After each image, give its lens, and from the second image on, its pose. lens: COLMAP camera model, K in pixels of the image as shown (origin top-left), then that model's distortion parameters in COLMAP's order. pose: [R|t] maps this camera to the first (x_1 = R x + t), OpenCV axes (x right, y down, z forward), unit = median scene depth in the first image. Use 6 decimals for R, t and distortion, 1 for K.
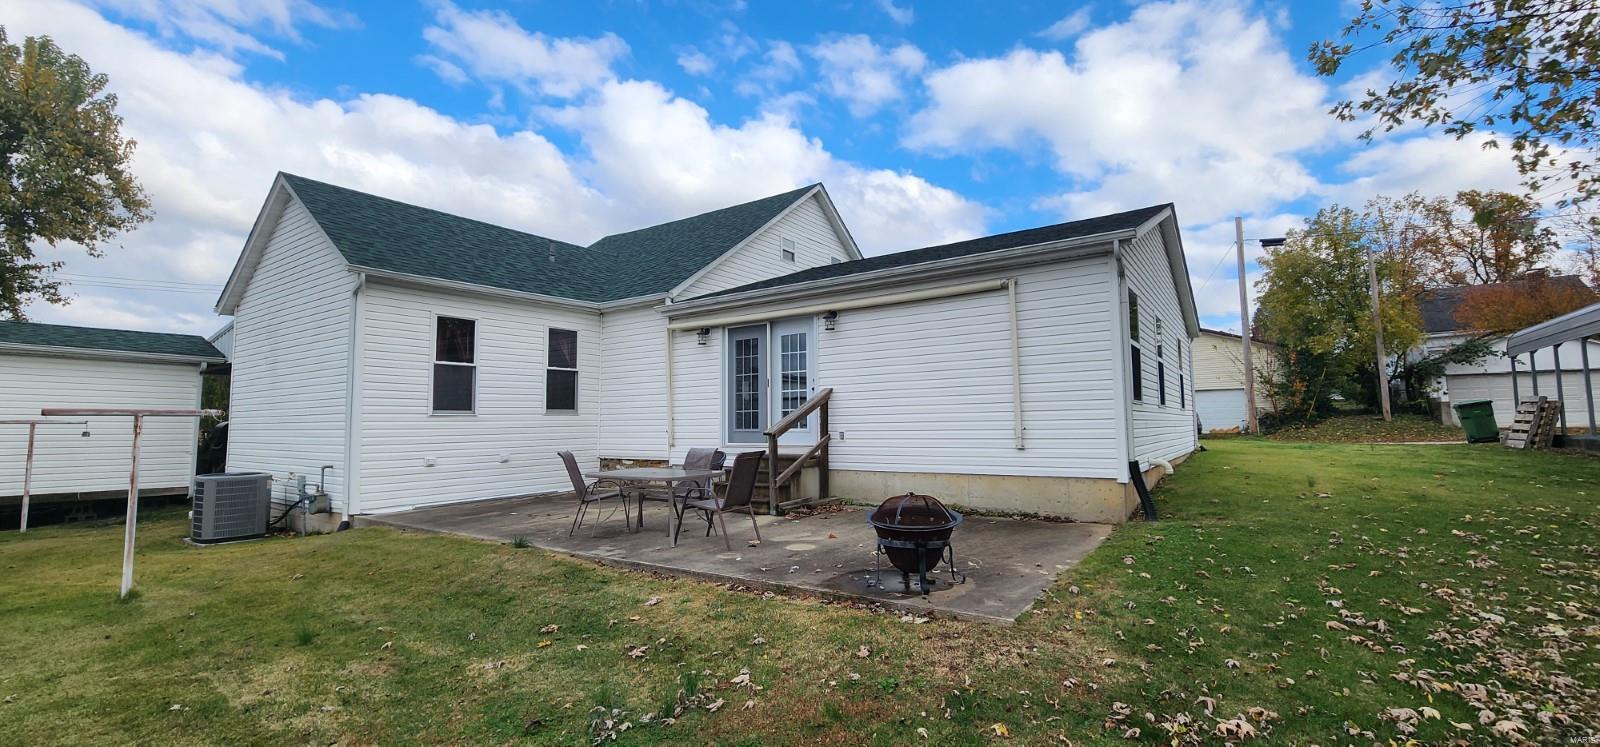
lens RADIAL K [[662.8, 0, 820.9], [0, 662.8, 370.6], [0, 0, 1]] dist [0.000793, -0.000105]
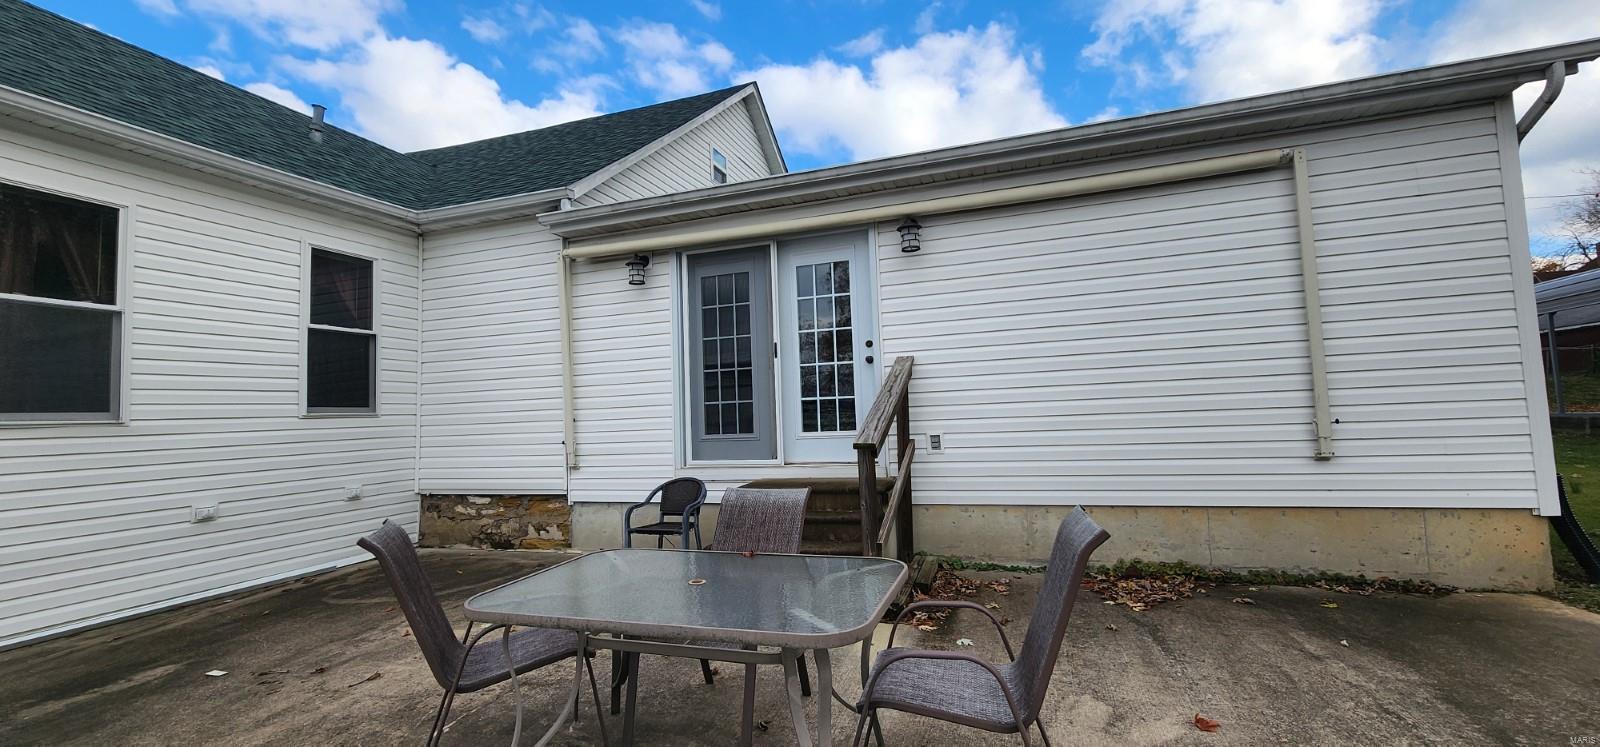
lens RADIAL K [[657.7, 0, 800.0], [0, 657.7, 373.5], [0, 0, 1]] dist [0.001883, -0.000369]
pose [[0.965758, -0.004259, 0.259410, -0.170883], [0.002636, 0.999975, 0.006606, 0.028894], [-0.259432, -0.005696, 0.965745, 0.392324]]
